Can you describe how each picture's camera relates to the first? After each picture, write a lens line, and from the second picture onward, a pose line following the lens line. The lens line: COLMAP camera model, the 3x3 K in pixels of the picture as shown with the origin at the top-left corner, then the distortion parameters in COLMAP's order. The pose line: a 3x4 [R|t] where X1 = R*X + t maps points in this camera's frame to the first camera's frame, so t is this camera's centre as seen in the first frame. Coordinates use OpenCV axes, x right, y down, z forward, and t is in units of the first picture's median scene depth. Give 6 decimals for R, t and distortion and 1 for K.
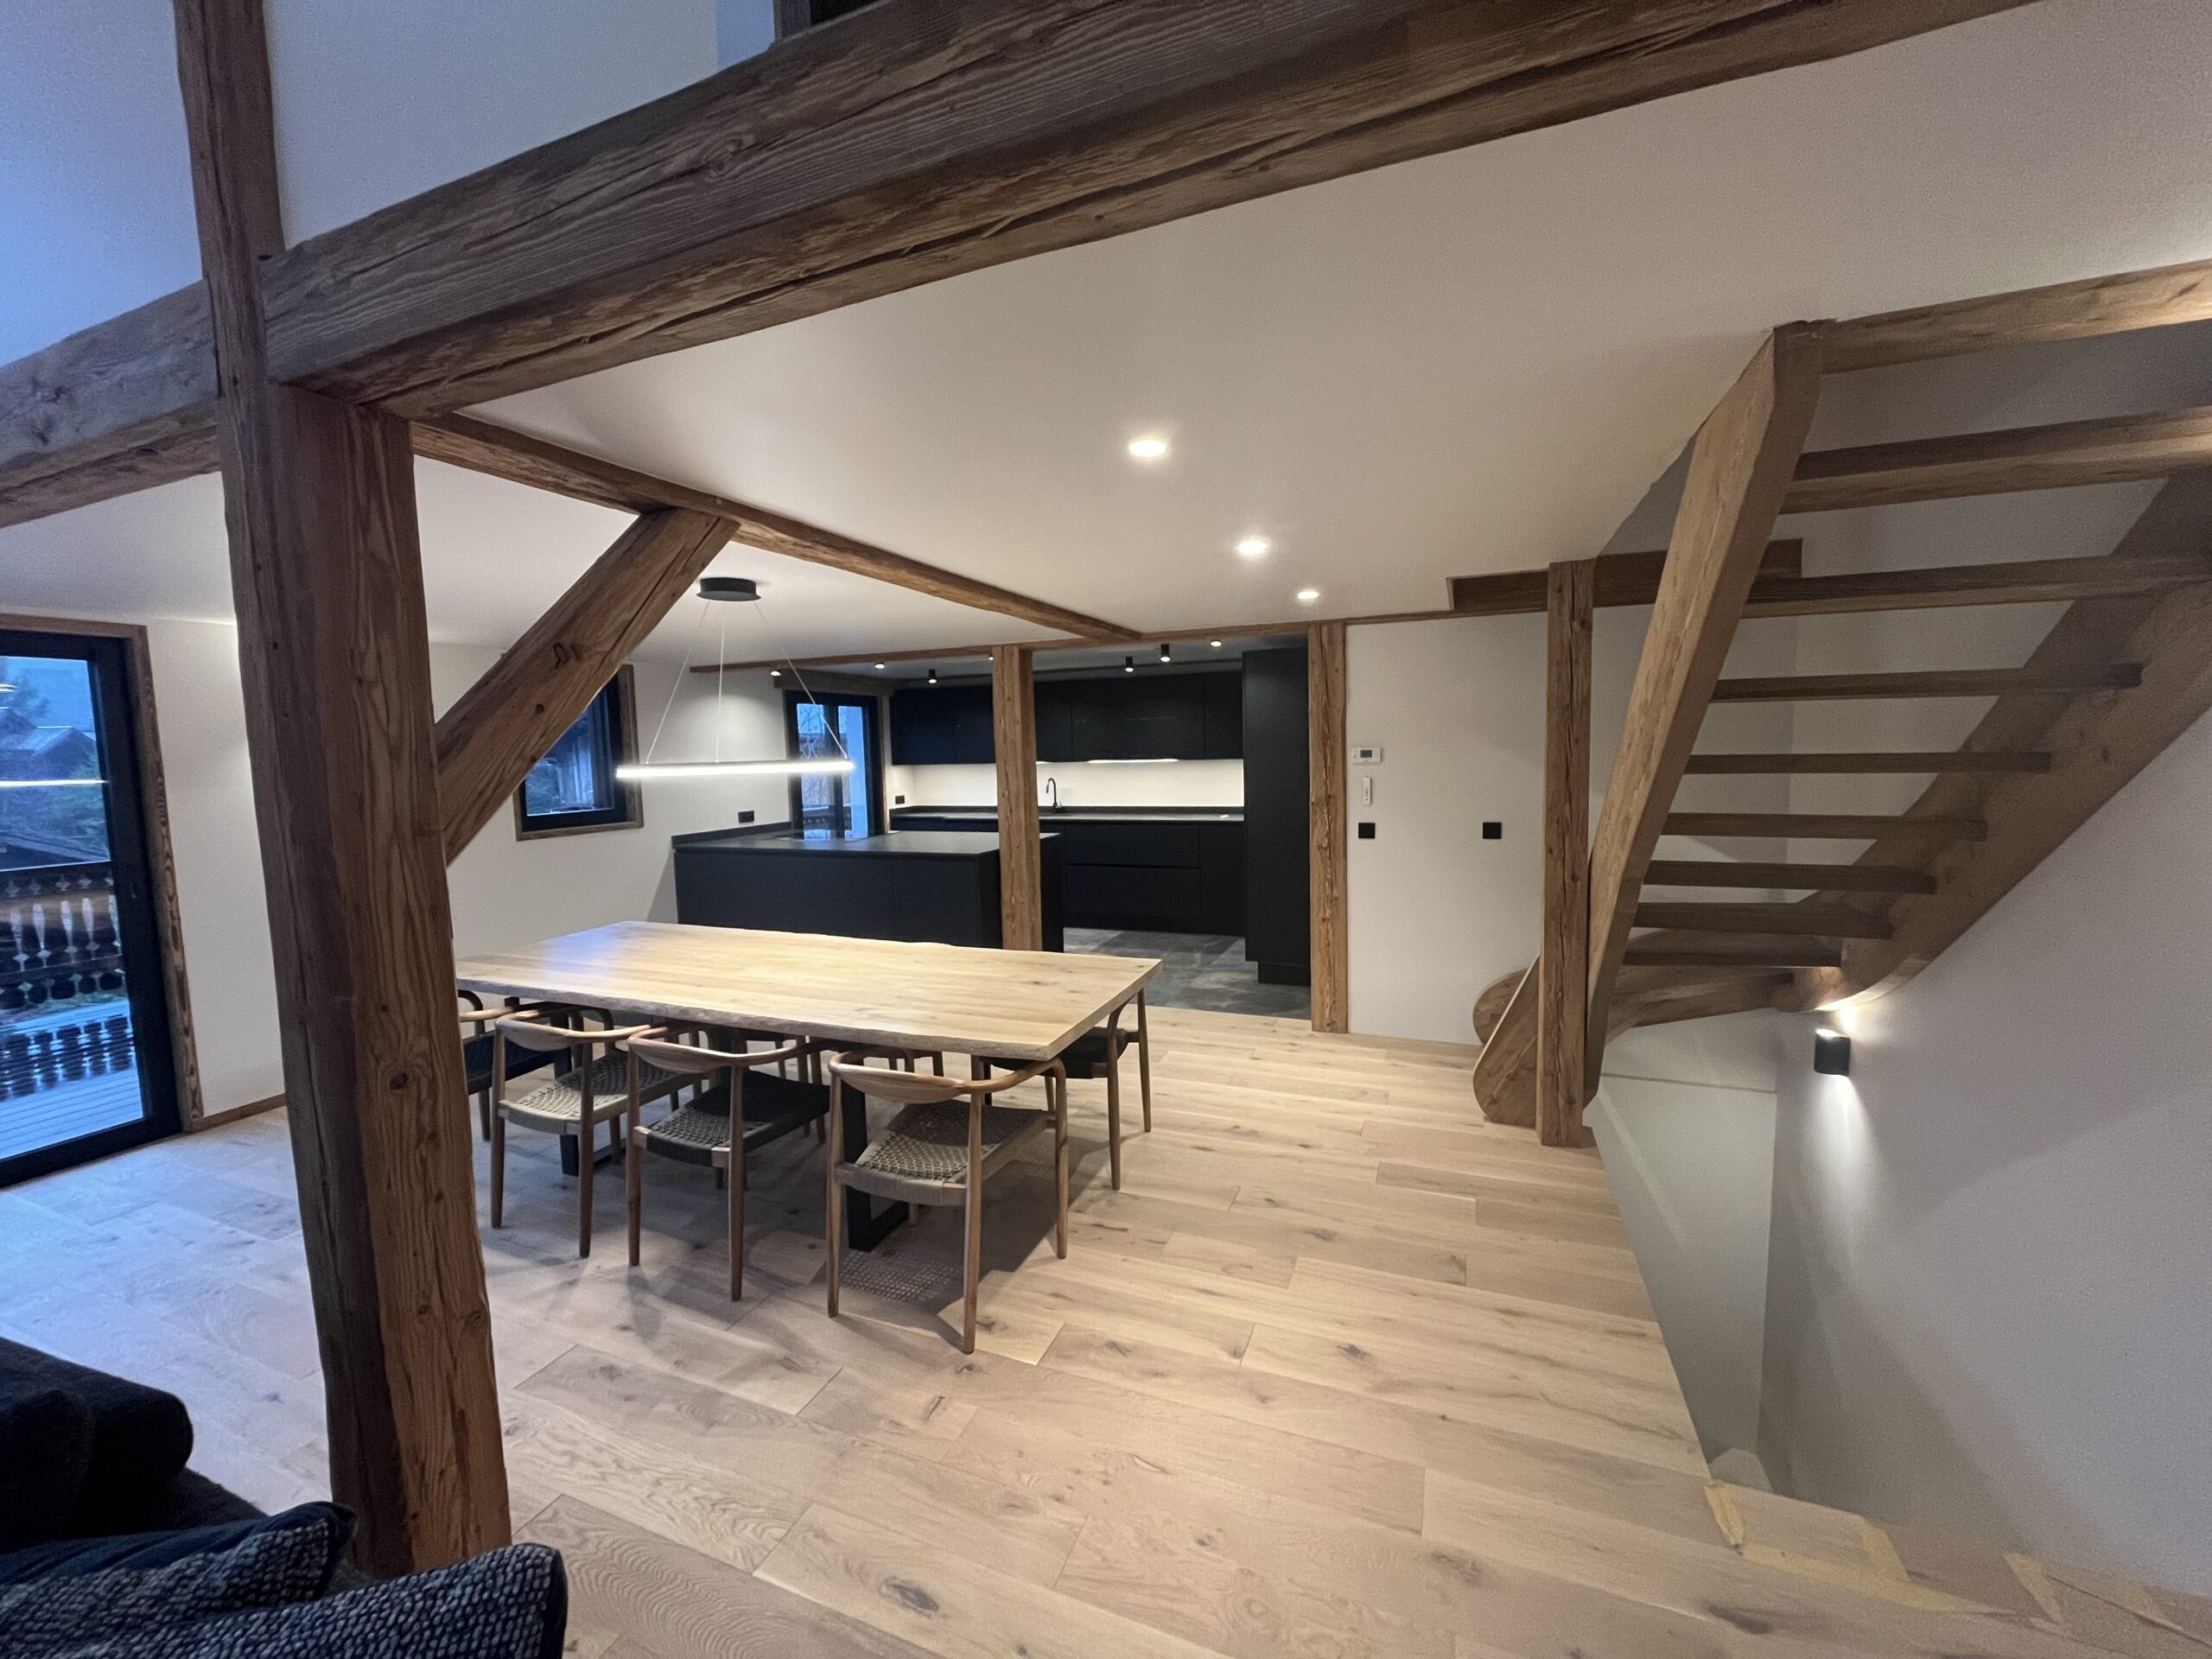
lens RADIAL K [[891.5, 0, 1097.7], [0, 891.5, 823.5], [0, 0, 1]] dist [0.017308, -0.001686]
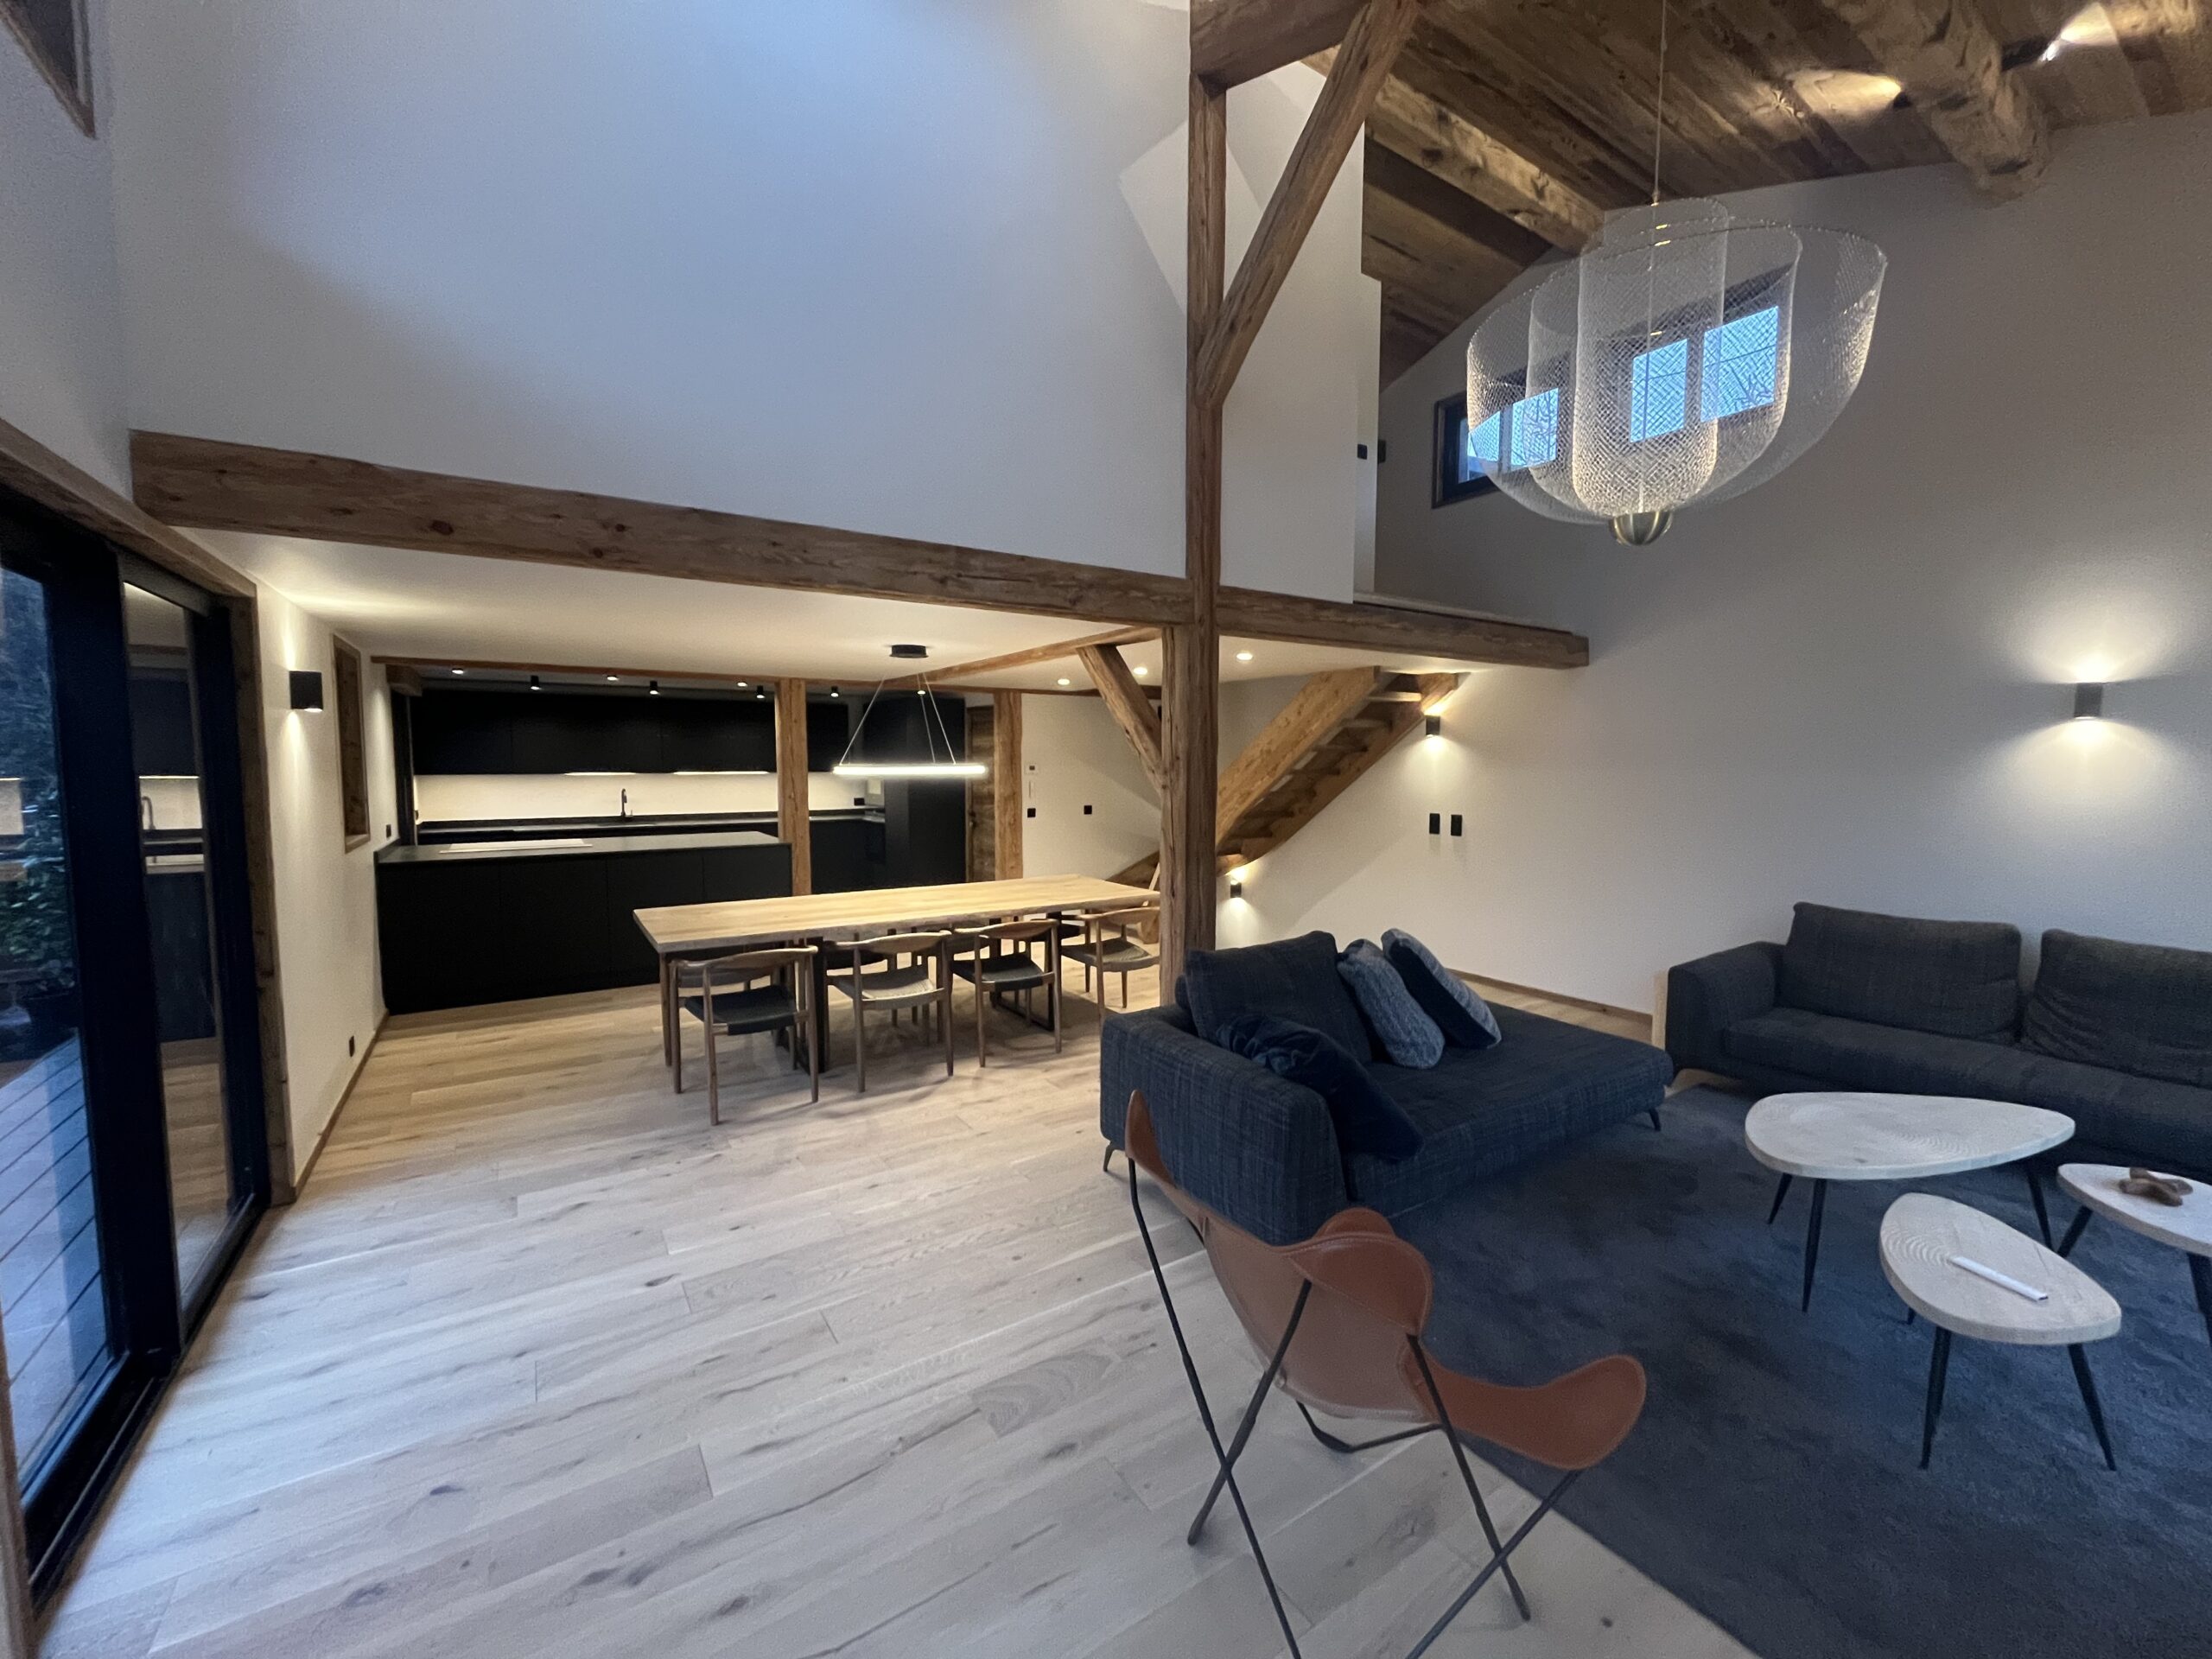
lens RADIAL K [[891.5, 0, 1109.6], [0, 891.5, 826.8], [0, 0, 1]] dist [0.017308, -0.001686]
pose [[0.551810, -0.035358, 0.833220, -1.971695], [0.056873, 0.998370, 0.004701, 0.067522], [-0.832028, 0.044794, 0.552922, -0.128583]]
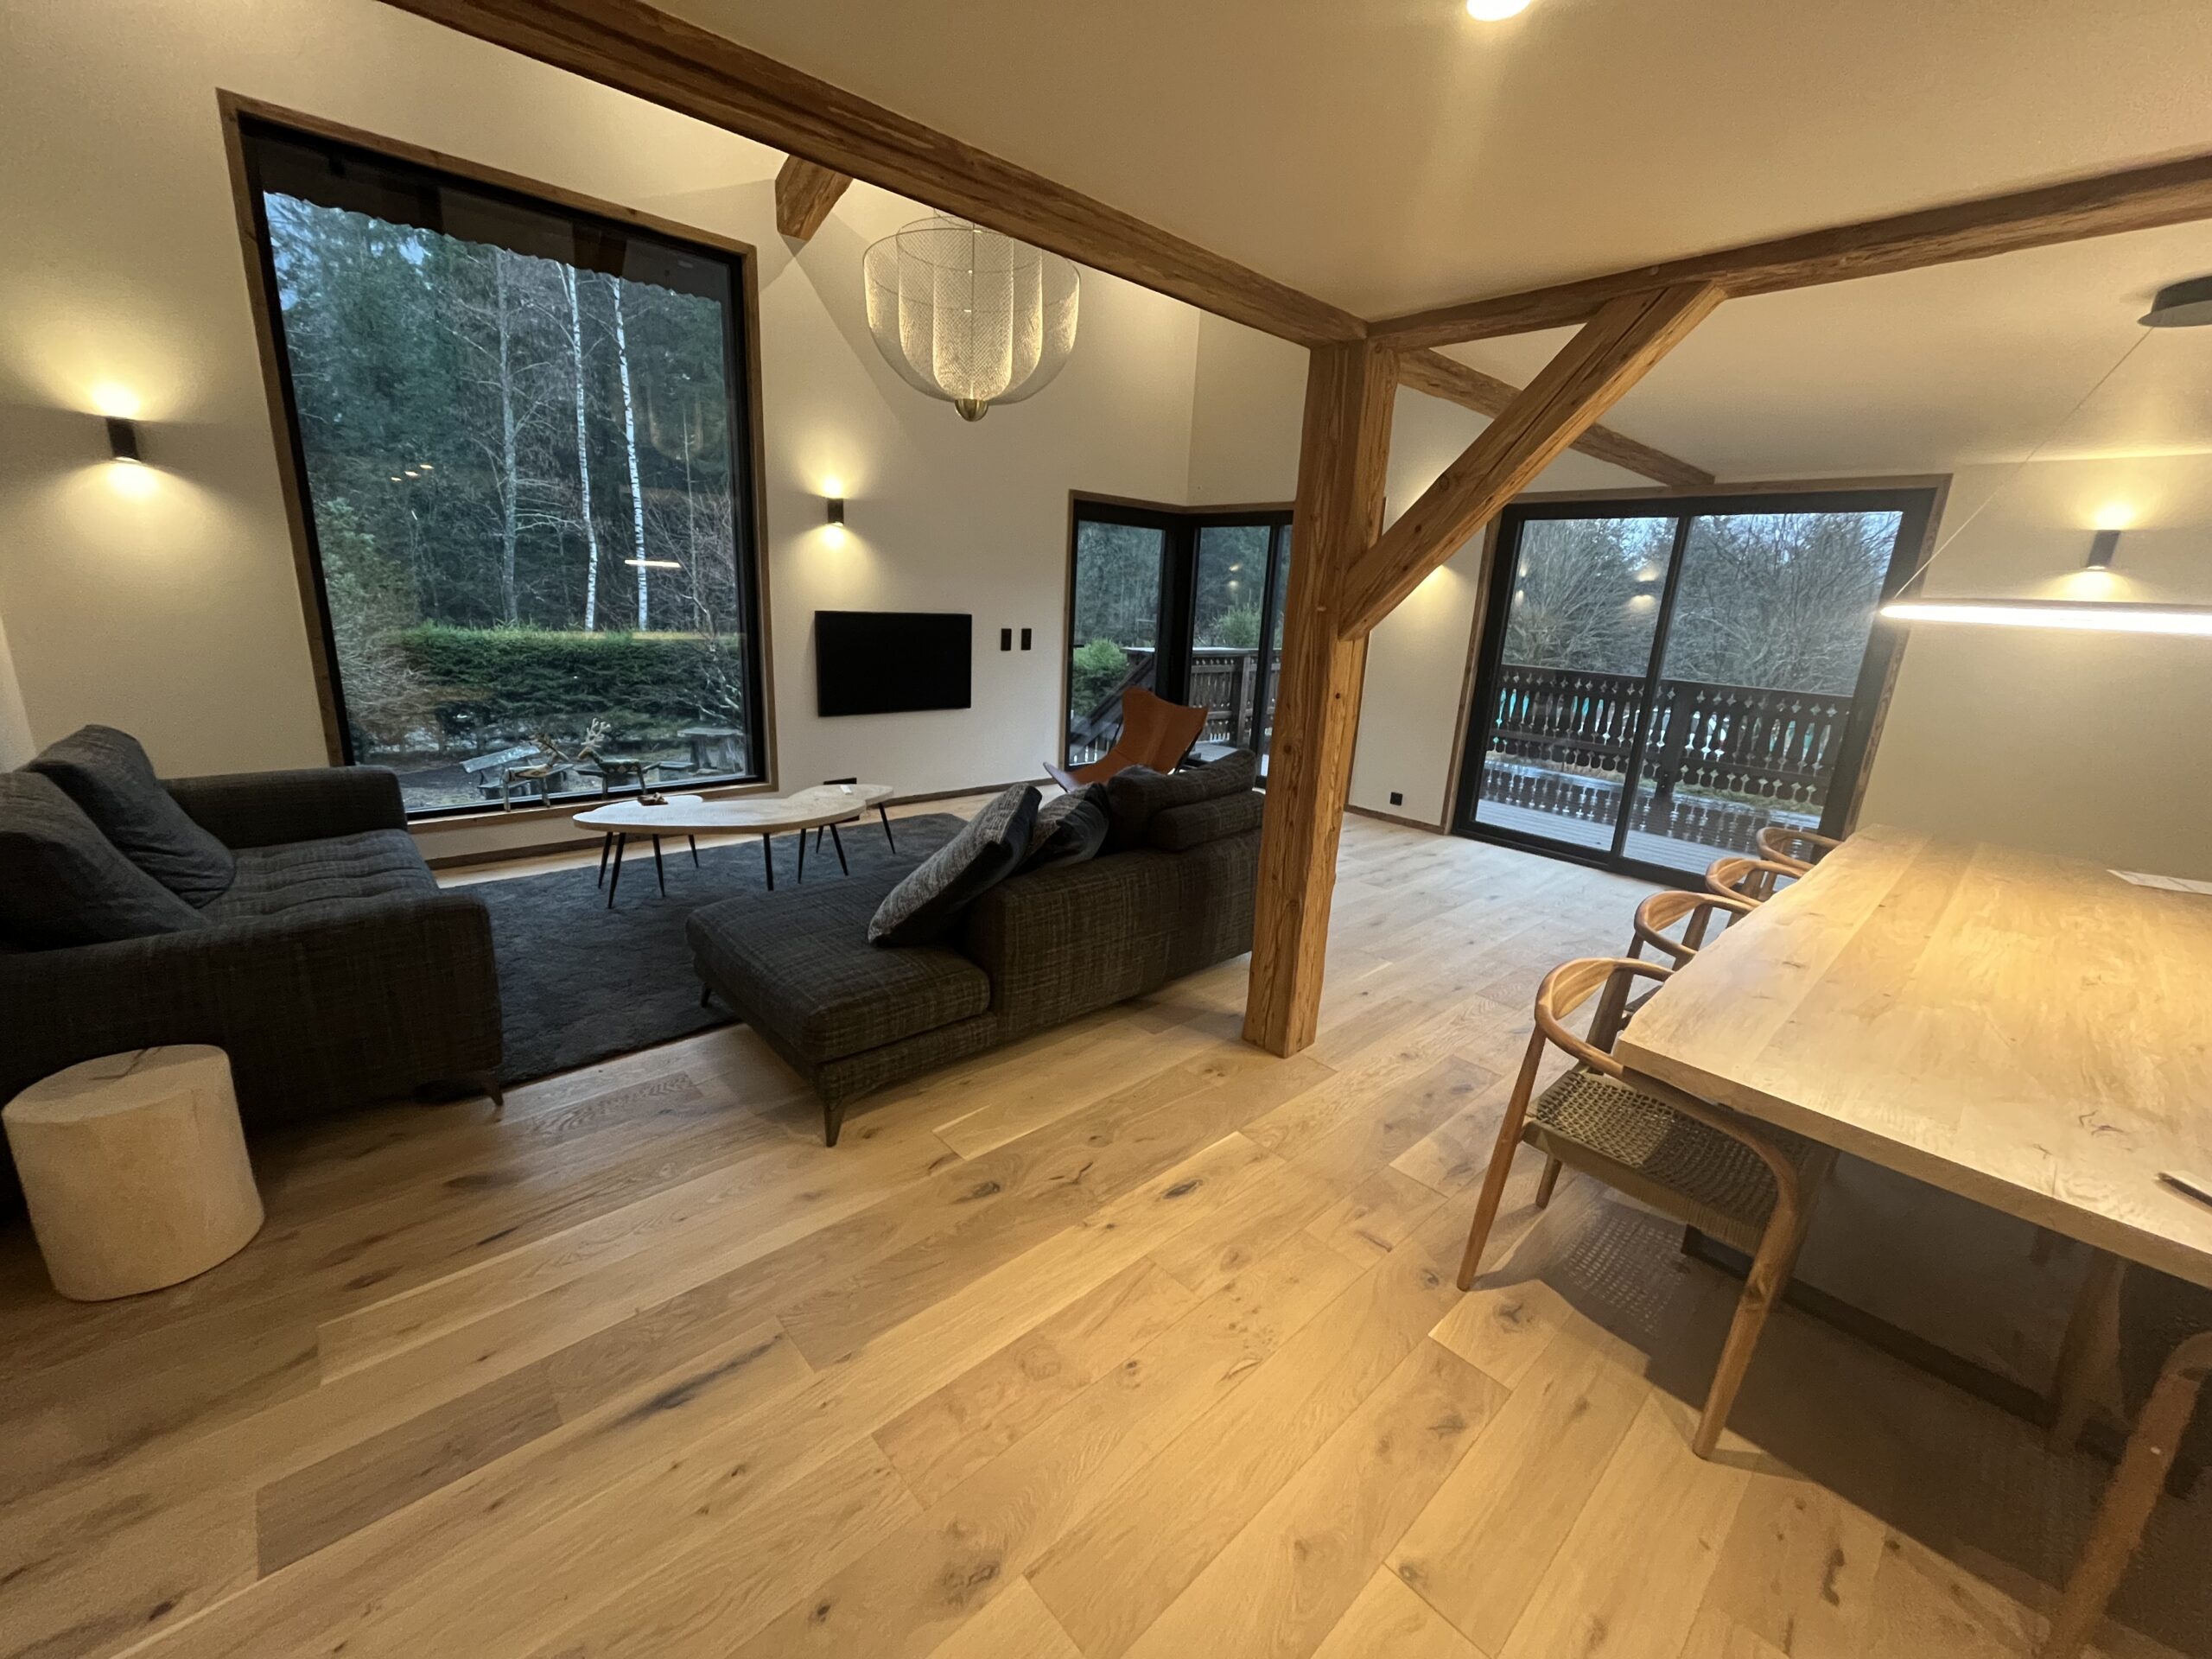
lens RADIAL K [[891.5, 0, 1098.2], [0, 891.5, 820.4], [0, 0, 1]] dist [0.017308, -0.001686]
pose [[-0.424546, 0.228208, -0.876175, 0.683396], [-0.120302, 0.944916, 0.304404, -0.053386], [0.897379, 0.234639, -0.373706, 0.947280]]
